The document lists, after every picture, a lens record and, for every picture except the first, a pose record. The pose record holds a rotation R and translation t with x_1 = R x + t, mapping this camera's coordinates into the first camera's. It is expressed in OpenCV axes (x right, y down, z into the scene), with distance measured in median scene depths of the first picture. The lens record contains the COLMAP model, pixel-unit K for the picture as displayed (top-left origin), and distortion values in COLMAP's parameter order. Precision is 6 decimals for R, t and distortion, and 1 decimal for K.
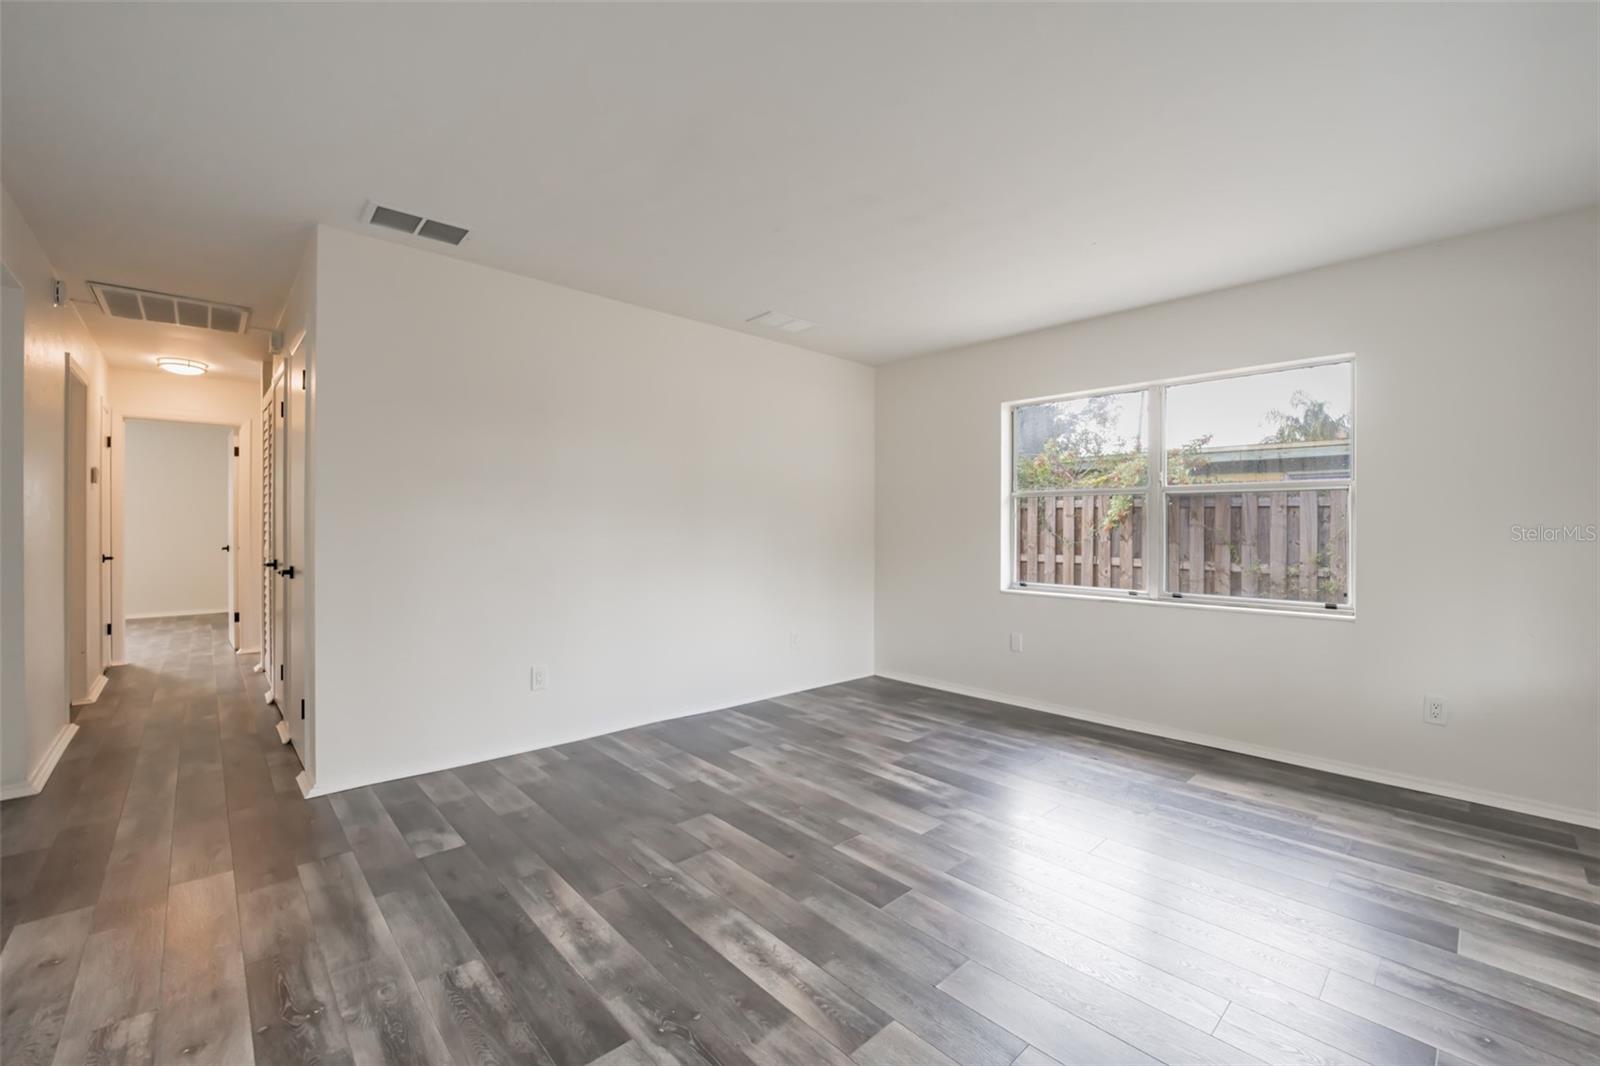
lens RADIAL K [[667.4, 0, 803.2], [0, 667.4, 532.1], [0, 0, 1]] dist [-0.022964, 0.001001]
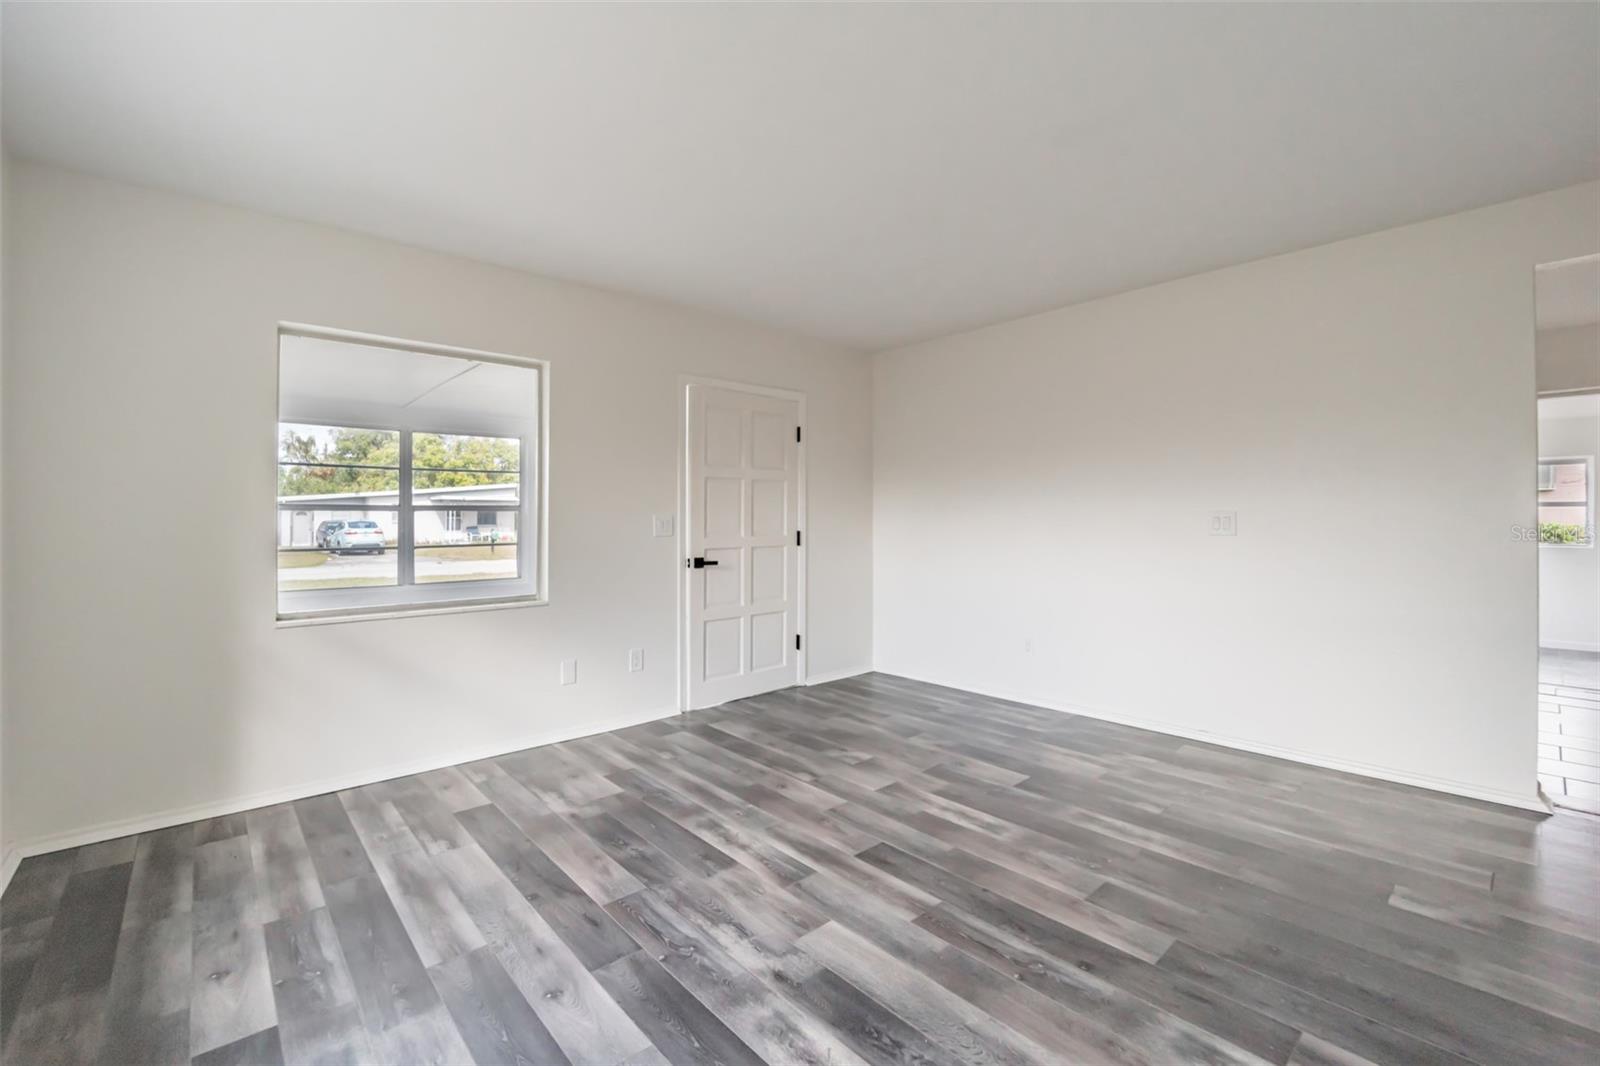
lens RADIAL K [[667.4, 0, 808.5], [0, 667.4, 532.9], [0, 0, 1]] dist [-0.022964, 0.001001]
pose [[-0.999877, 0.001182, -0.015663, 0.223630], [0.000686, 0.999500, 0.031614, -0.011385], [0.015693, 0.031600, -0.999377, 1.808514]]
